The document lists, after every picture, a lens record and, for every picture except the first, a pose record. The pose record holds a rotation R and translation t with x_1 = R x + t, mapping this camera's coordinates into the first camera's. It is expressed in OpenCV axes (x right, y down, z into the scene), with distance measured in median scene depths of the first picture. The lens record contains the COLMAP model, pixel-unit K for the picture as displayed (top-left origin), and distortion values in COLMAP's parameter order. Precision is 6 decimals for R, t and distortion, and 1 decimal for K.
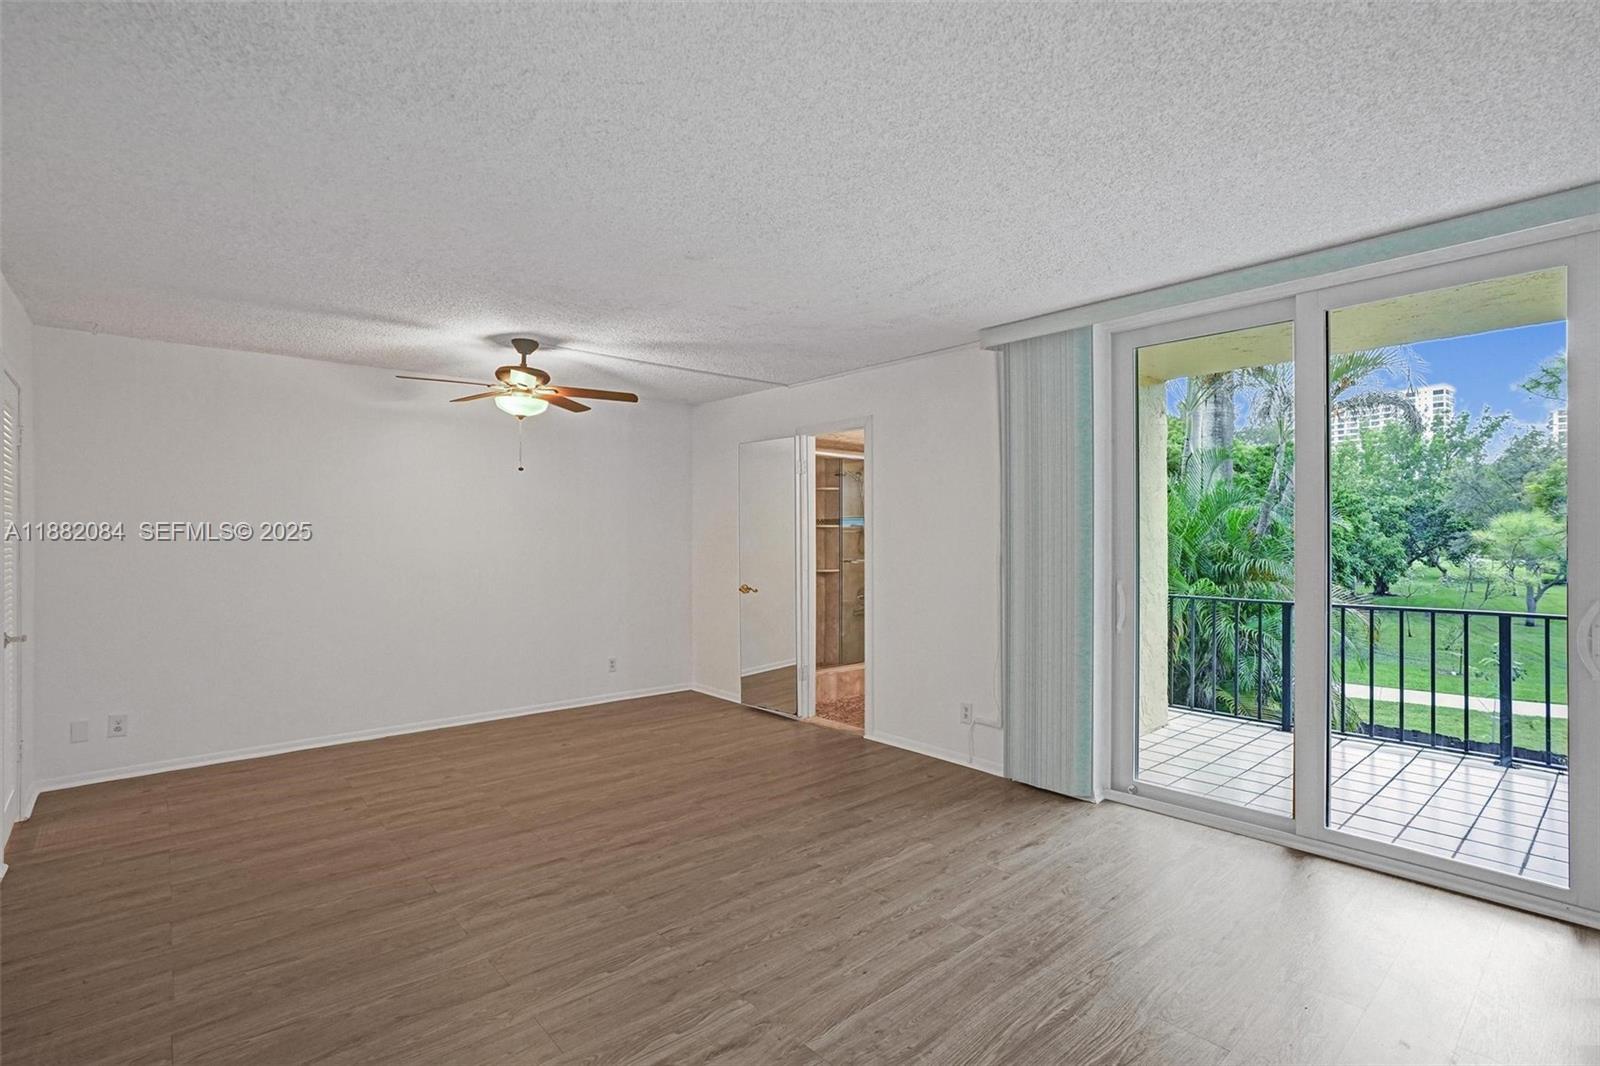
lens RADIAL K [[747.9, 0, 795.6], [0, 747.9, 537.8], [0, 0, 1]] dist [-0.026667, 0.011639]
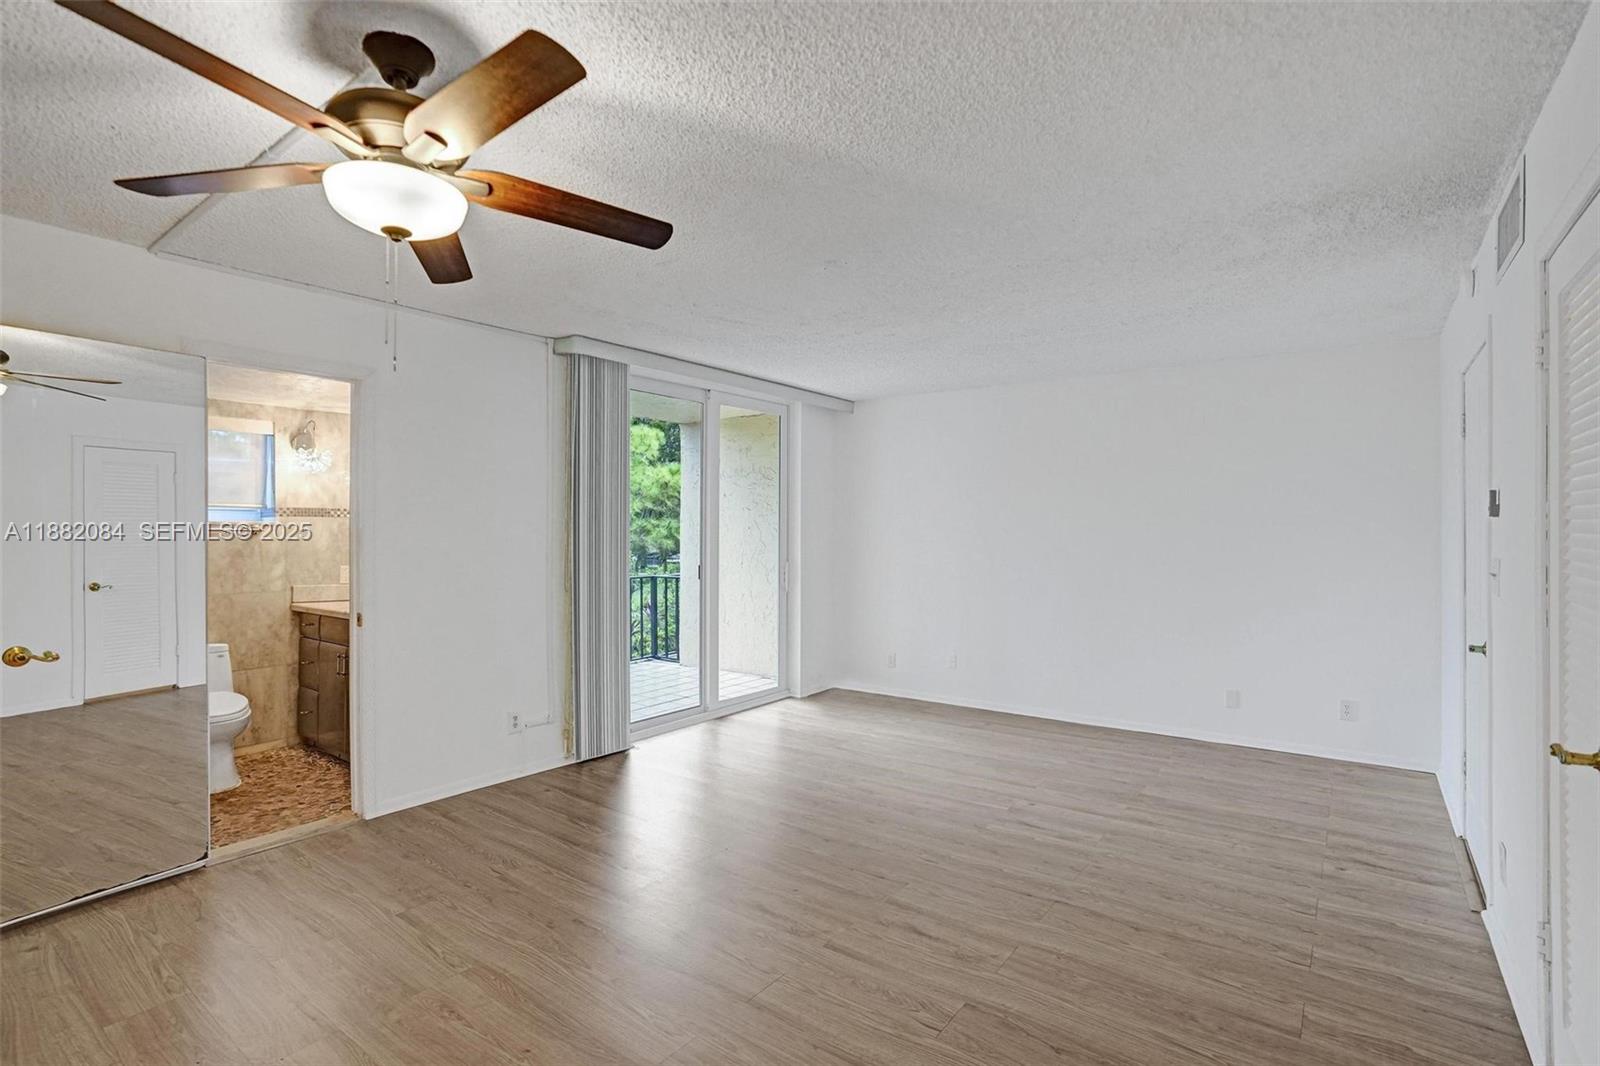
lens RADIAL K [[747.9, 0, 783.8], [0, 747.9, 538.0], [0, 0, 1]] dist [-0.026667, 0.011639]
pose [[-0.190205, -0.002148, 0.981742, -1.203385], [-0.004139, 0.999990, 0.001386, -0.002123], [-0.981736, -0.003800, -0.190212, 1.336322]]
